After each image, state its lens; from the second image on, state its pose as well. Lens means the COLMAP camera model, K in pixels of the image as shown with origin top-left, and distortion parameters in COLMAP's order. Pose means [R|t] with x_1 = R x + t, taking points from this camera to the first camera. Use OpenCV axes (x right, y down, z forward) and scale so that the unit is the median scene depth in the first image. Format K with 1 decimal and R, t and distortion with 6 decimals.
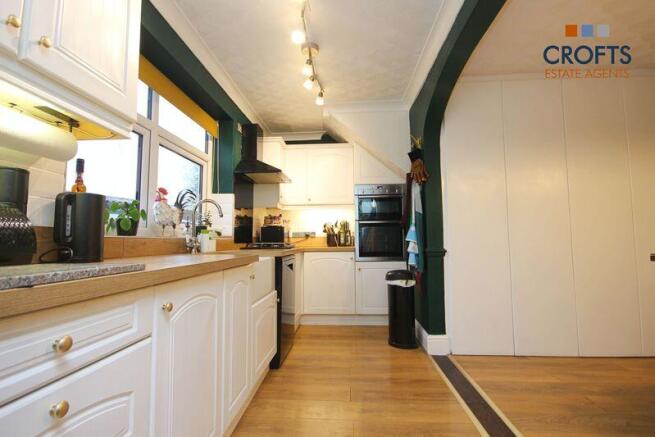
lens RADIAL K [[306.1, 0, 327.9], [0, 306.1, 217.8], [0, 0, 1]] dist [-0.000419, -0.000585]
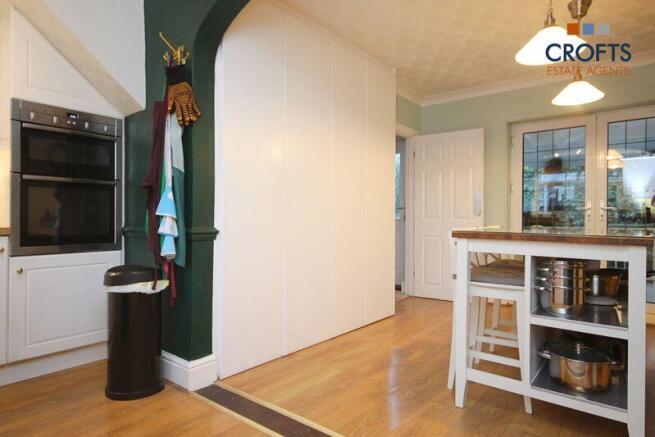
lens RADIAL K [[391.2, 0, 327.3], [0, 391.2, 220.1], [0, 0, 1]] dist [0.033563, -0.000307]
pose [[0.574770, 0.011183, 0.818238, -0.181924], [-0.072758, 0.996645, 0.037487, 0.032377], [-0.815074, -0.081080, 0.573656, 0.301822]]
